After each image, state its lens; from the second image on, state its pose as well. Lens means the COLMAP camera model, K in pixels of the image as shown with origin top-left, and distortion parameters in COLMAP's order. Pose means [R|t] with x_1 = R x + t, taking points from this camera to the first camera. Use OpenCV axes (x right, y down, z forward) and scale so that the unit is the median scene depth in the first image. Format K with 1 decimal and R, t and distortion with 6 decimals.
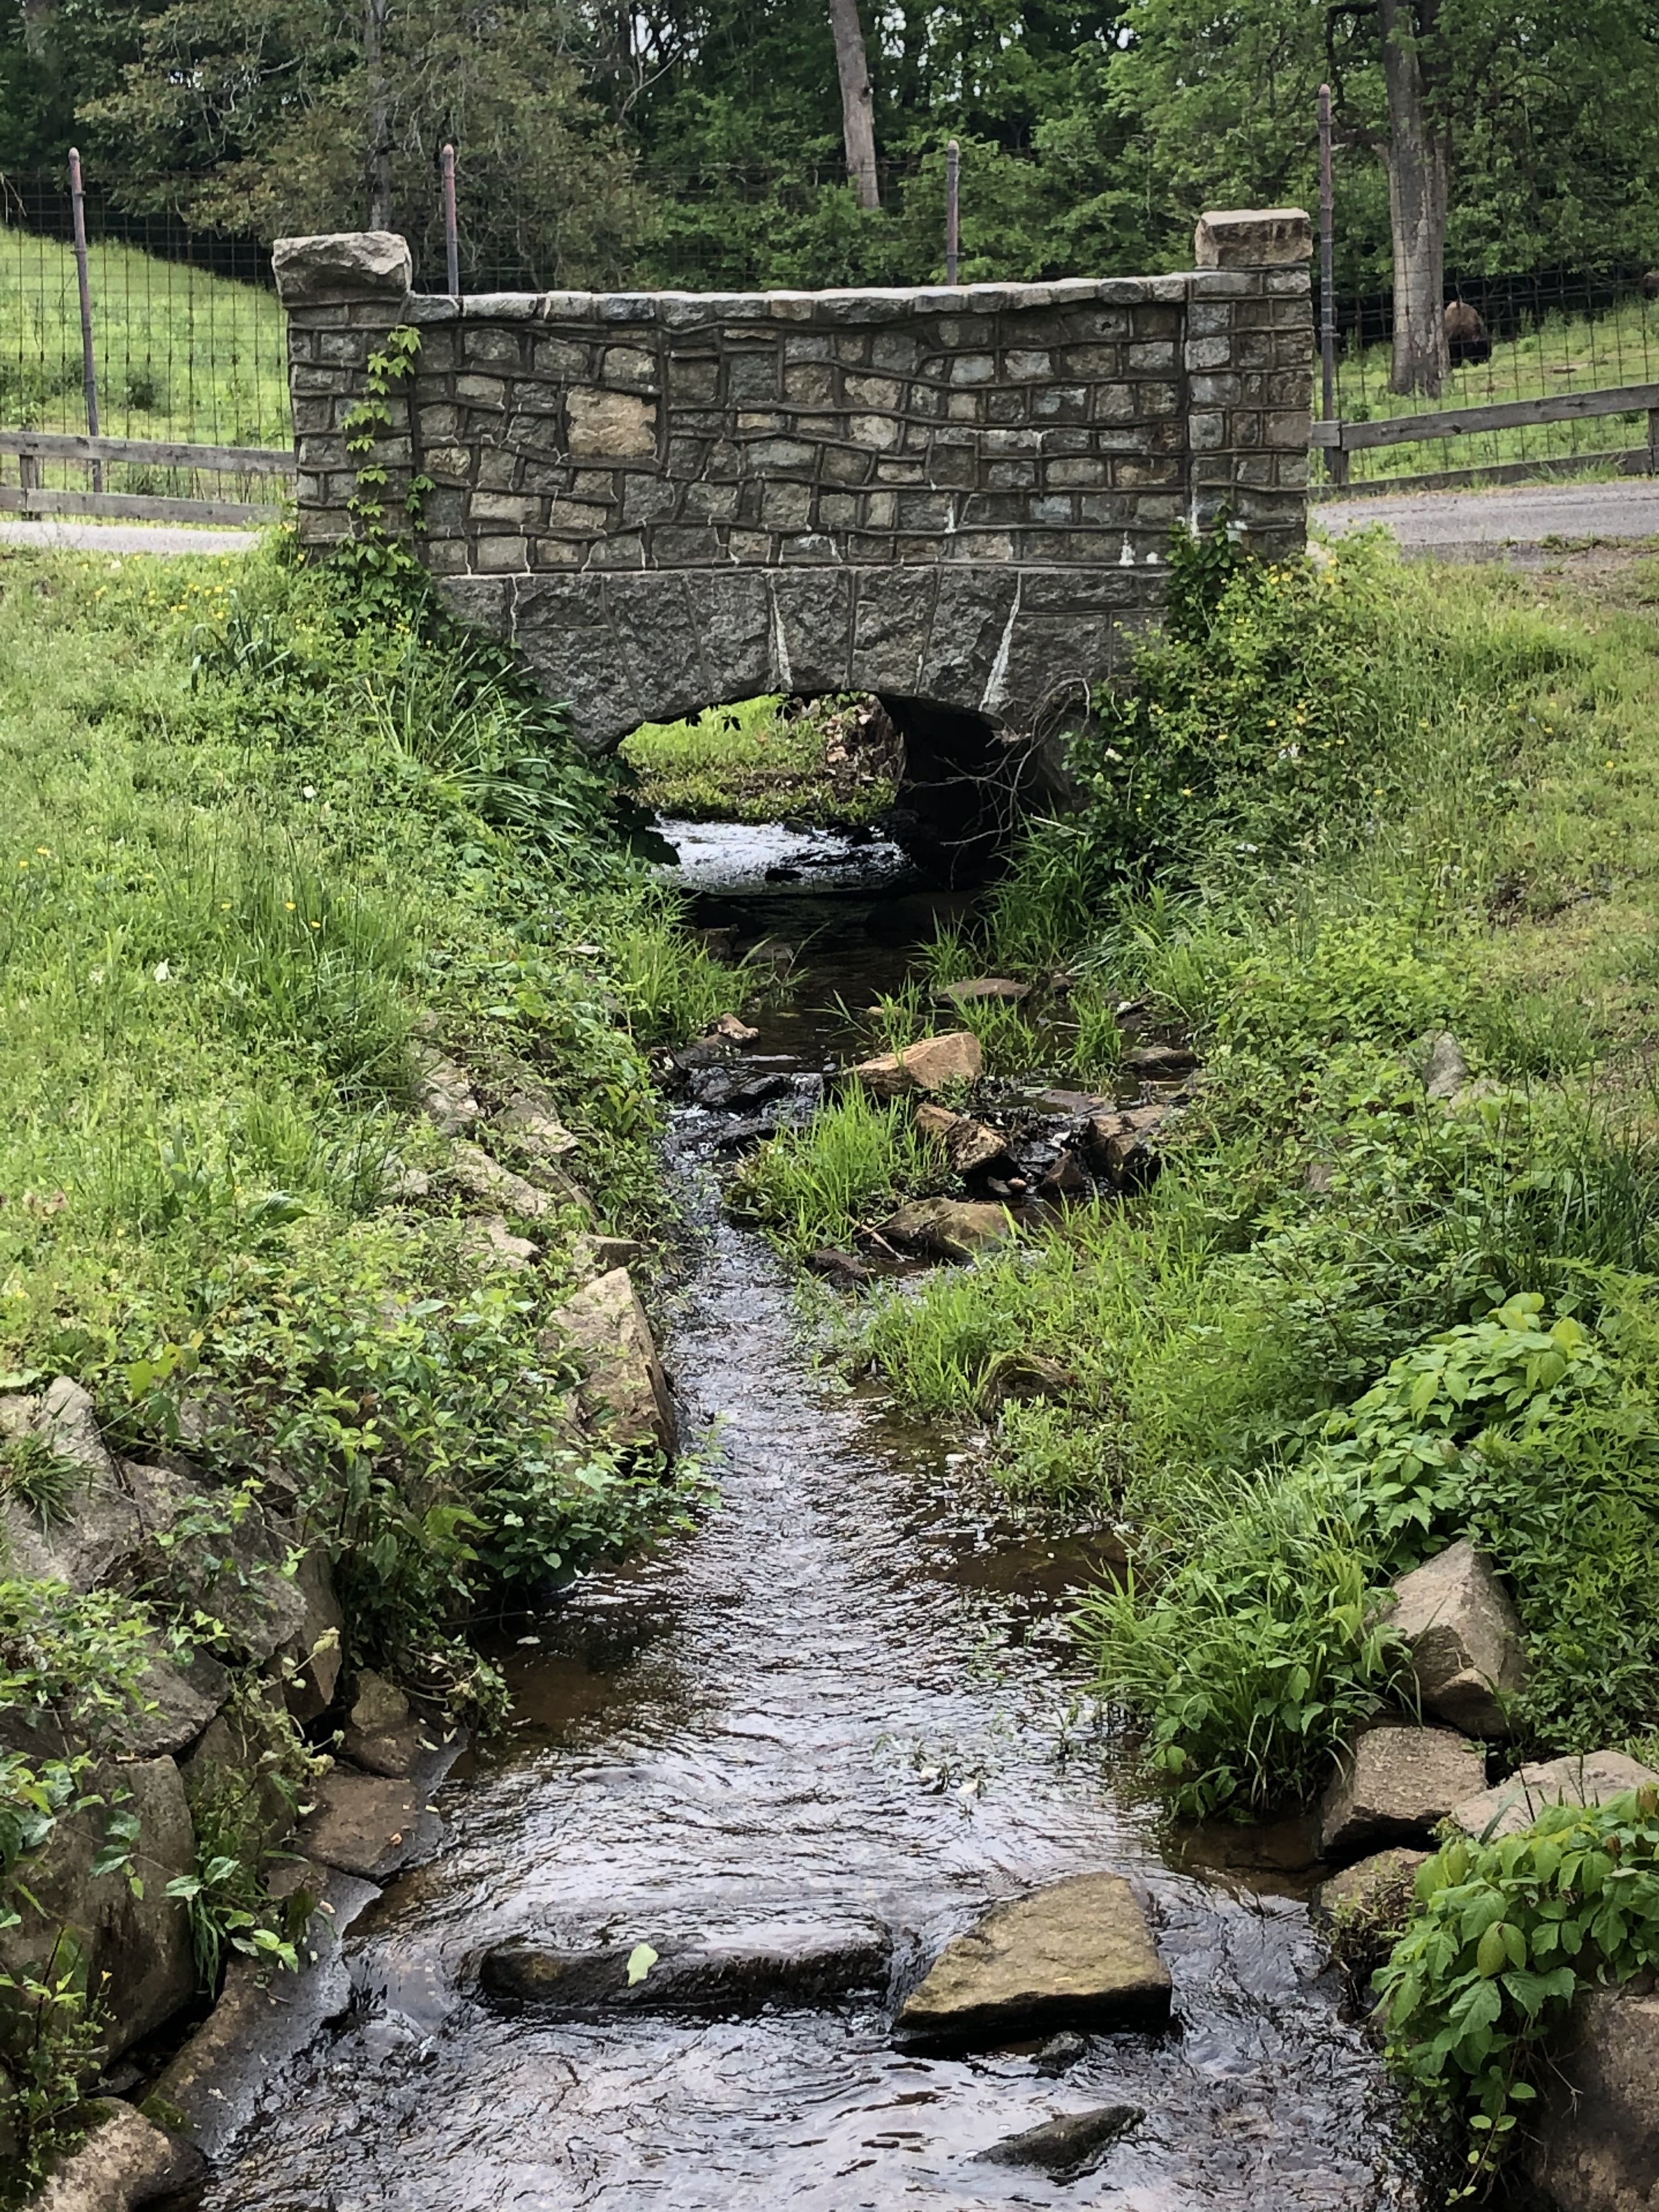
lens RADIAL K [[3855.1, 0, 829.5], [0, 3855.1, 1106.0], [0, 0, 1]] dist [0.257672, -1.367399]
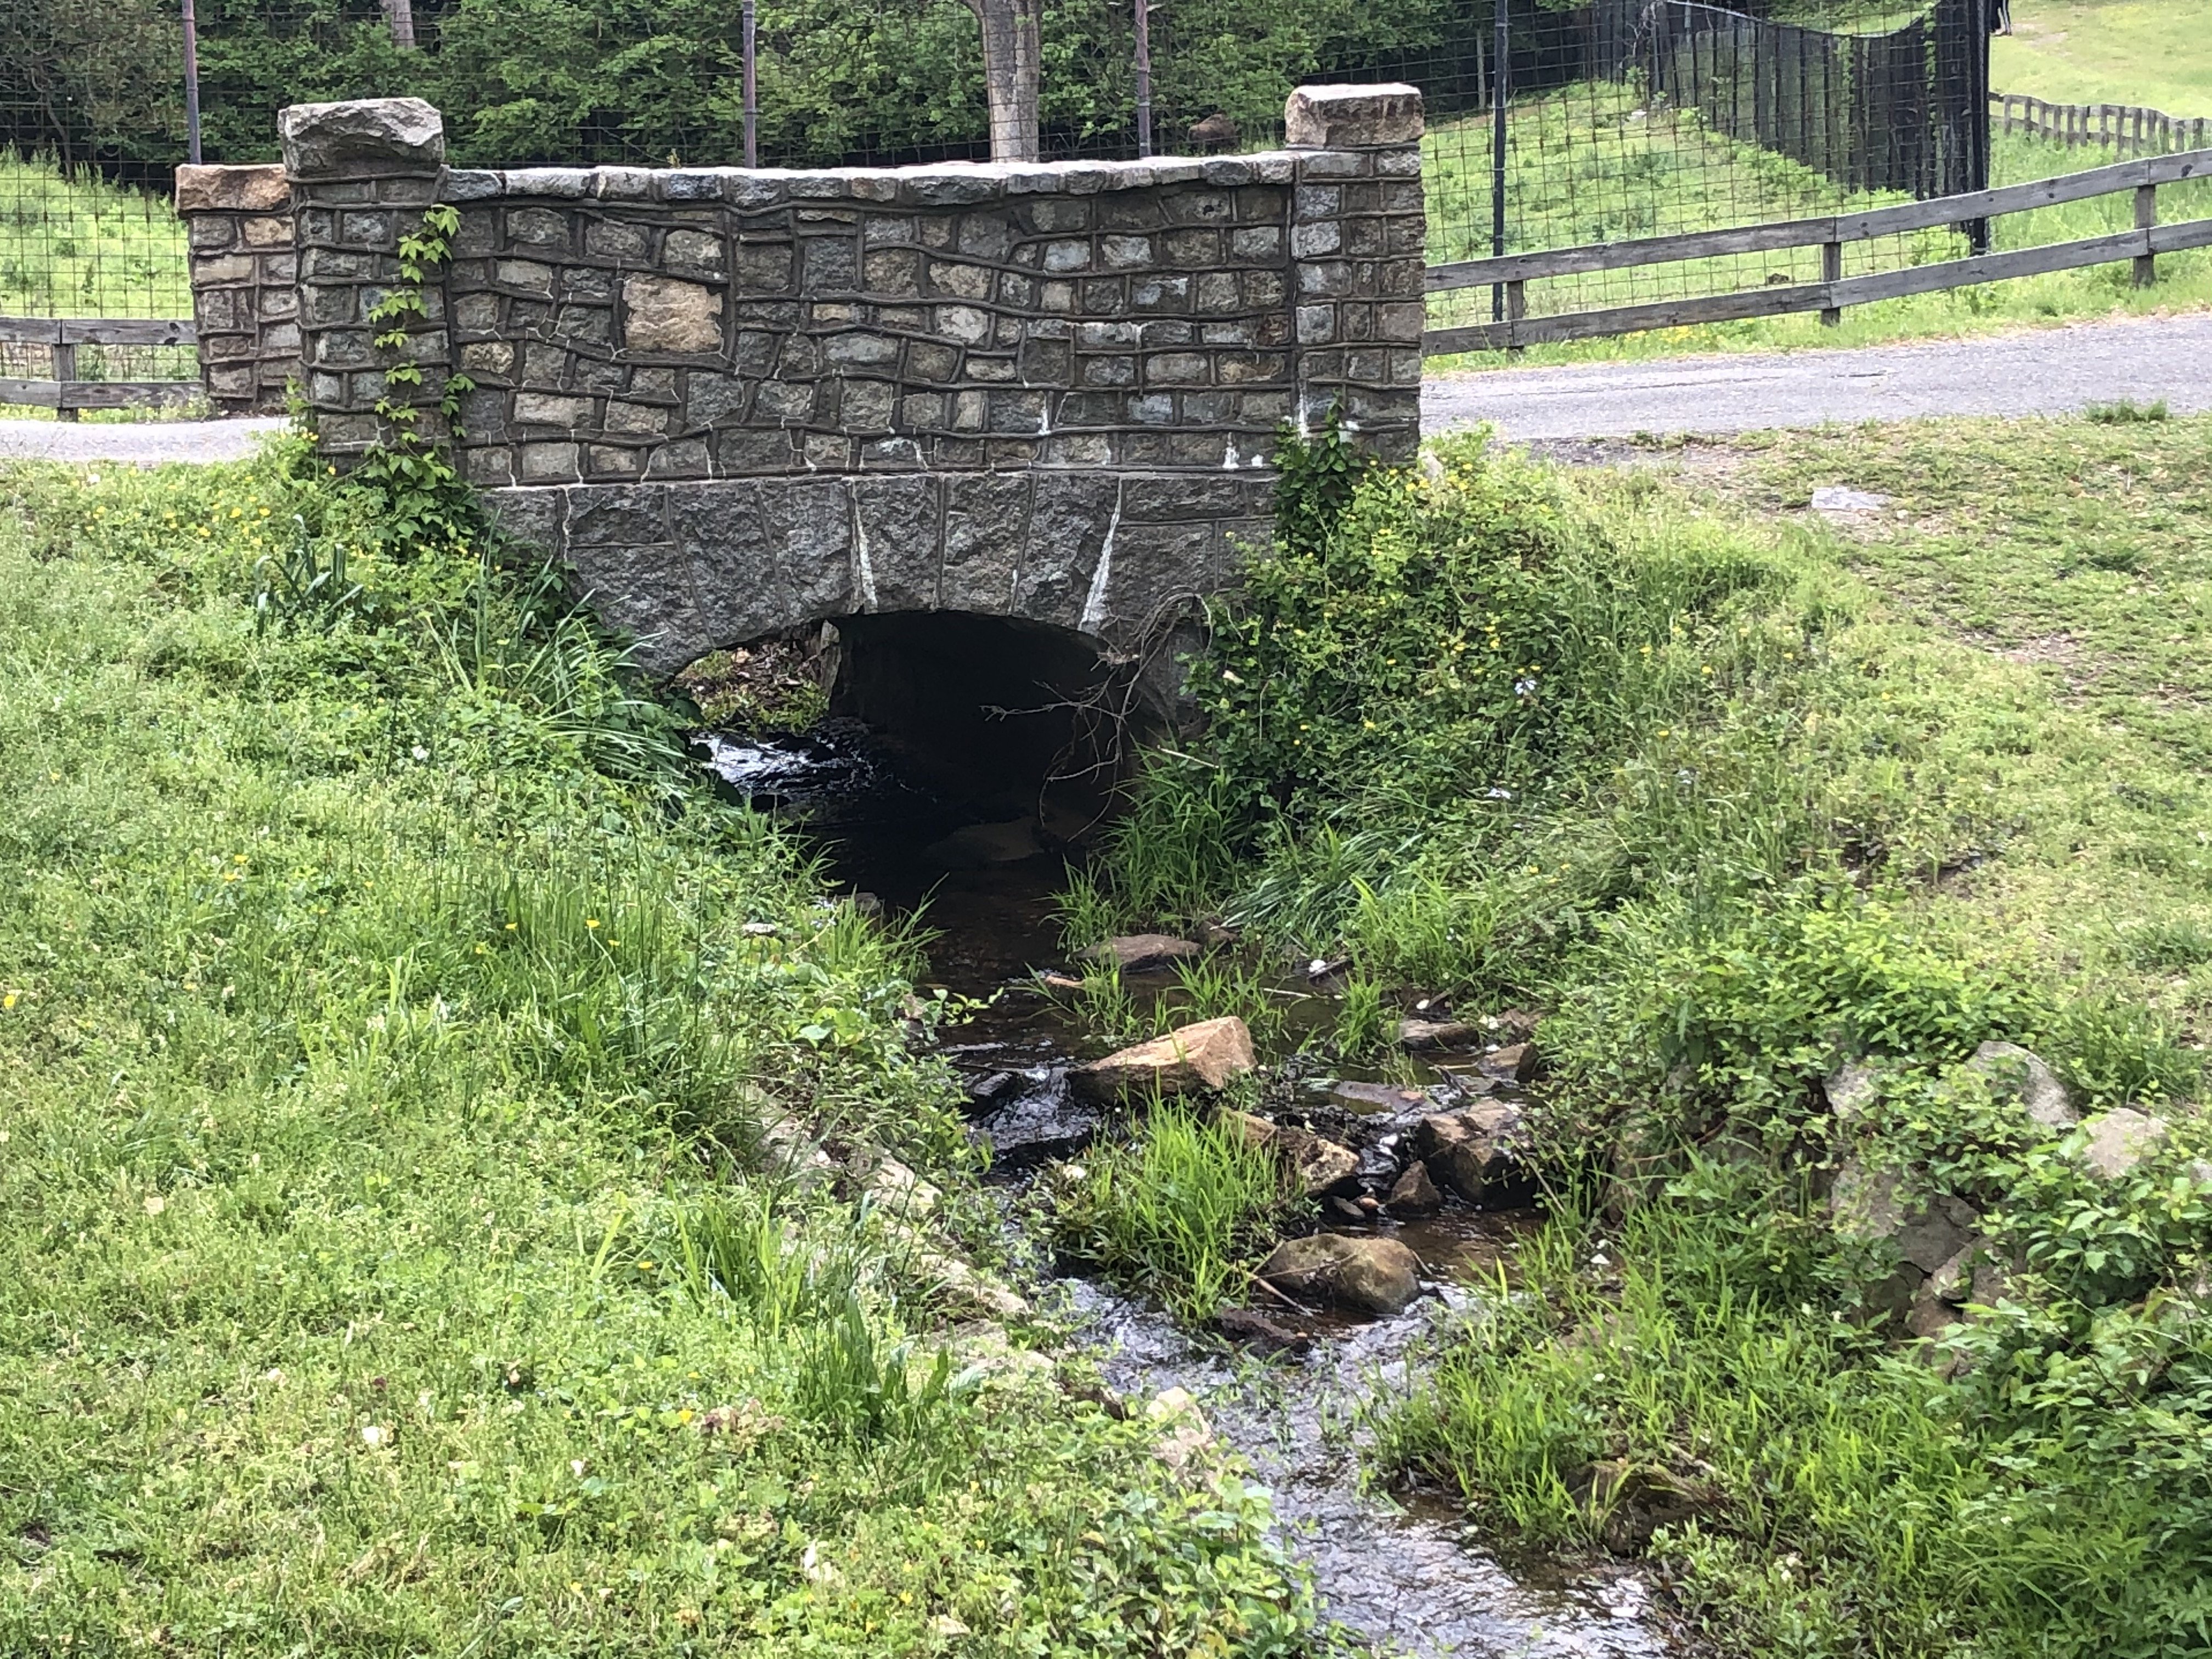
lens RADIAL K [[3855.1, 0, 1106.0], [0, 3855.1, 829.5], [0, 0, 1]] dist [0.257672, -1.367399]
pose [[0.980863, -0.025972, 0.192959, -0.132626], [0.031605, 0.999158, -0.026171, -0.032542], [-0.192117, 0.031769, 0.980858, 0.118859]]
